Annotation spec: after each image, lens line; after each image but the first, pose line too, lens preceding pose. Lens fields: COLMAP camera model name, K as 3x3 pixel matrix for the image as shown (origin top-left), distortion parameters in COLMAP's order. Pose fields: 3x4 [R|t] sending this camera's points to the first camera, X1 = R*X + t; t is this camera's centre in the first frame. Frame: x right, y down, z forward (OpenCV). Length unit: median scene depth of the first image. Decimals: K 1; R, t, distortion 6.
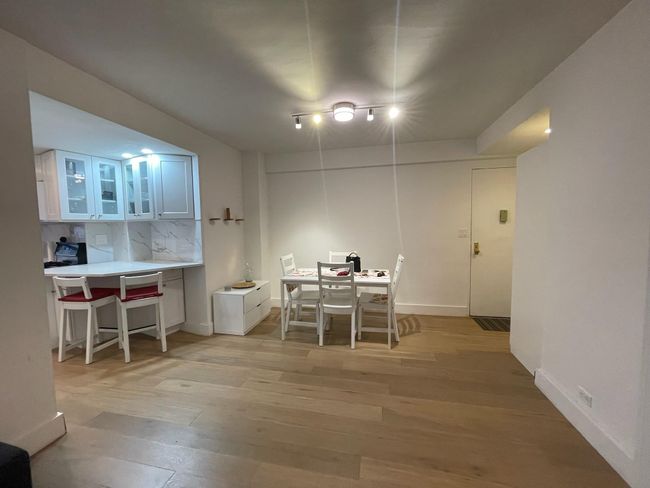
lens RADIAL K [[263.1, 0, 323.5], [0, 263.1, 239.9], [0, 0, 1]] dist [0.000098, 0.000035]
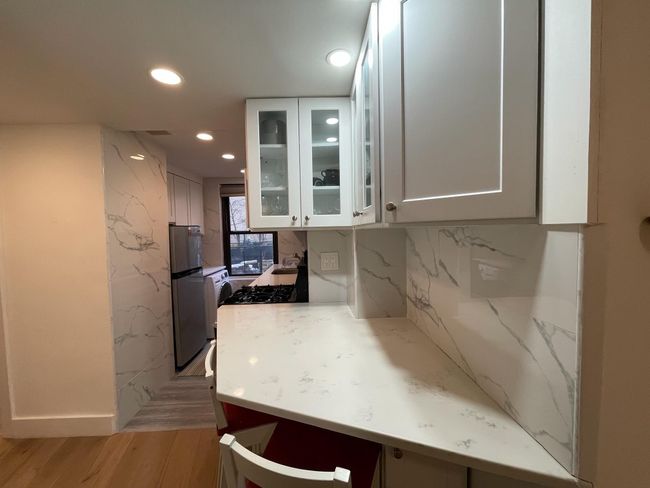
lens RADIAL K [[263.1, 0, 322.9], [0, 263.1, 239.4], [0, 0, 1]] dist [0.000098, 0.000035]
pose [[0.467368, 0.041723, -0.883078, -0.386560], [-0.051614, 0.998470, 0.019859, -0.061801], [0.882555, 0.036298, 0.468806, 0.770690]]
